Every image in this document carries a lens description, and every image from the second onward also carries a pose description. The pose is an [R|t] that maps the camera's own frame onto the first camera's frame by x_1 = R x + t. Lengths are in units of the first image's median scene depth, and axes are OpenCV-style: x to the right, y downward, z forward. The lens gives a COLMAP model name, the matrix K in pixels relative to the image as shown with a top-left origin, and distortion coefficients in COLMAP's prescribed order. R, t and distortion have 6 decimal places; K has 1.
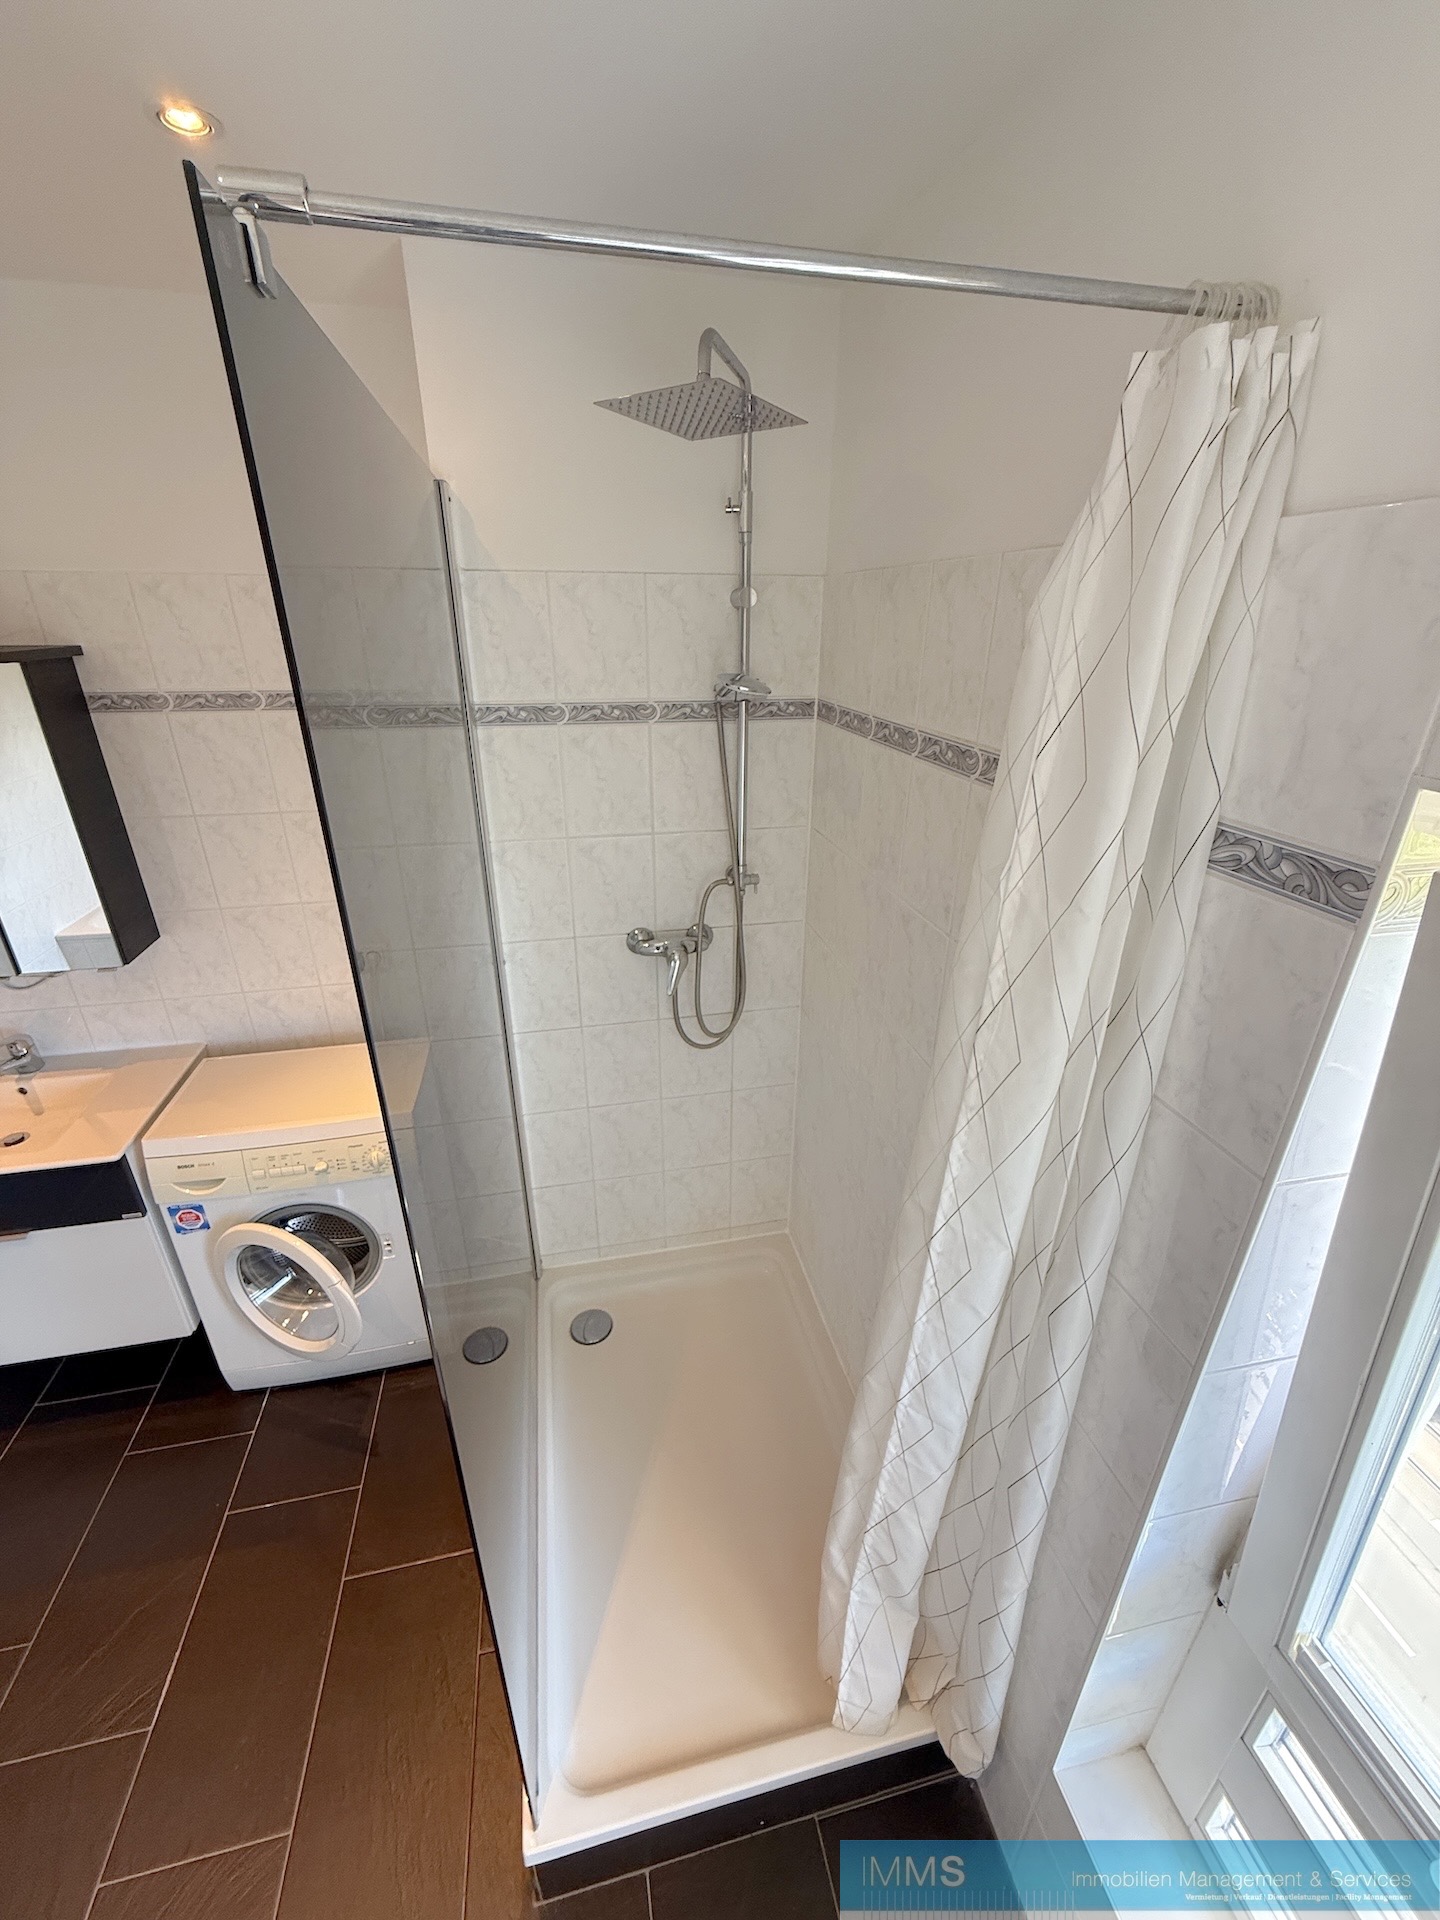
lens RADIAL K [[766.4, 0, 719.9], [0, 766.4, 957.3], [0, 0, 1]] dist [-0.000679, 0.000339]
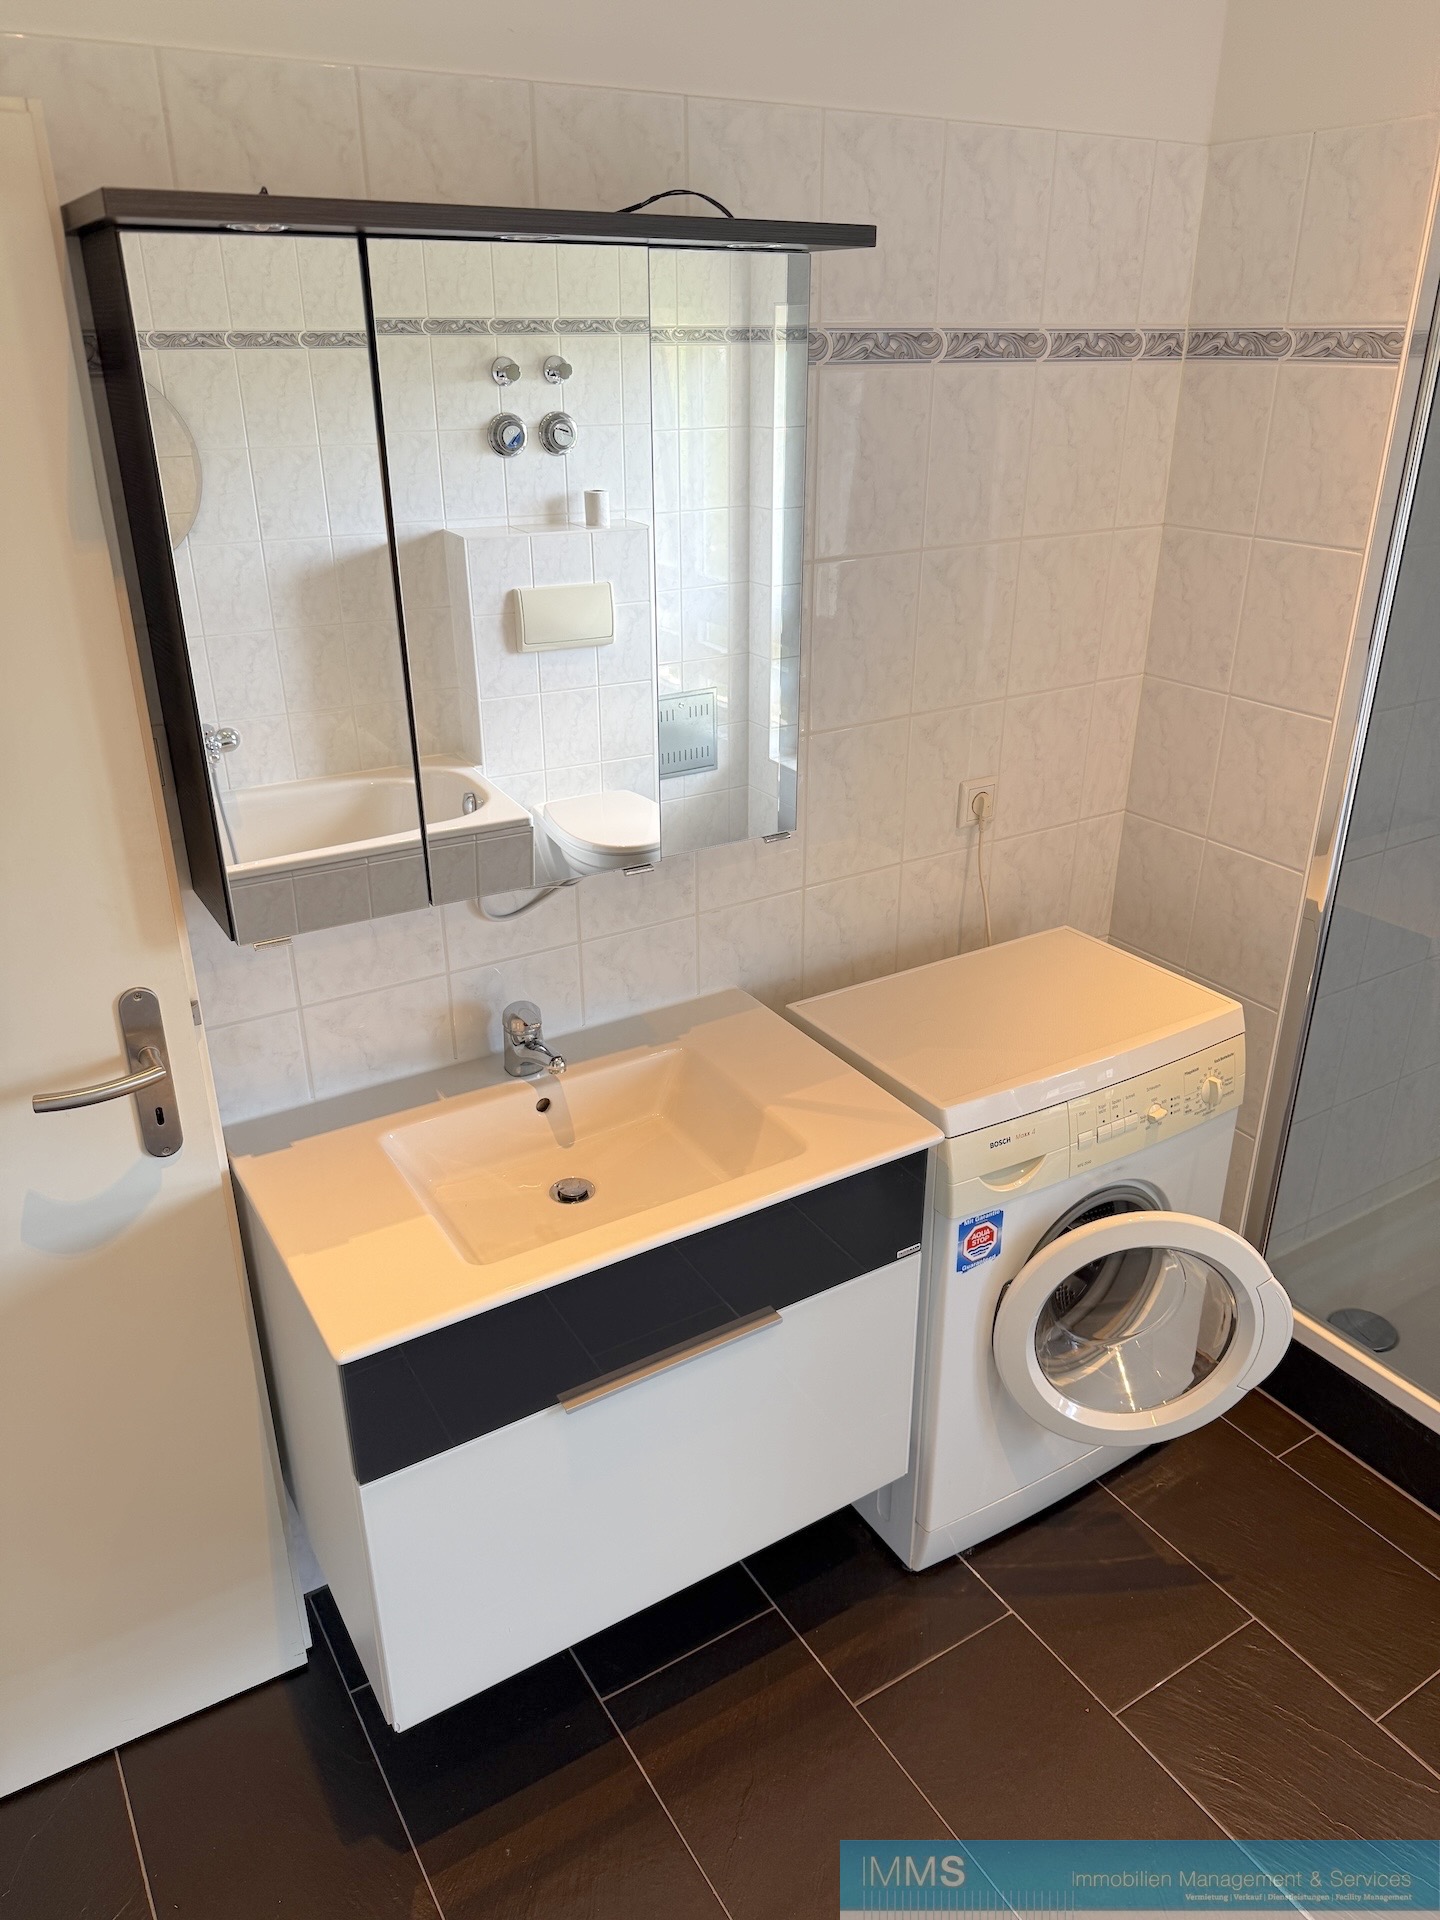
lens RADIAL K [[1339.1, 0, 720.0], [0, 1339.1, 960.0], [0, 0, 1]] dist [0.070421, -0.106501]
pose [[0.942541, -0.147798, 0.299621, -1.138237], [0.145615, 0.988894, 0.029733, 0.069822], [-0.300688, 0.015605, 0.953595, 0.078527]]
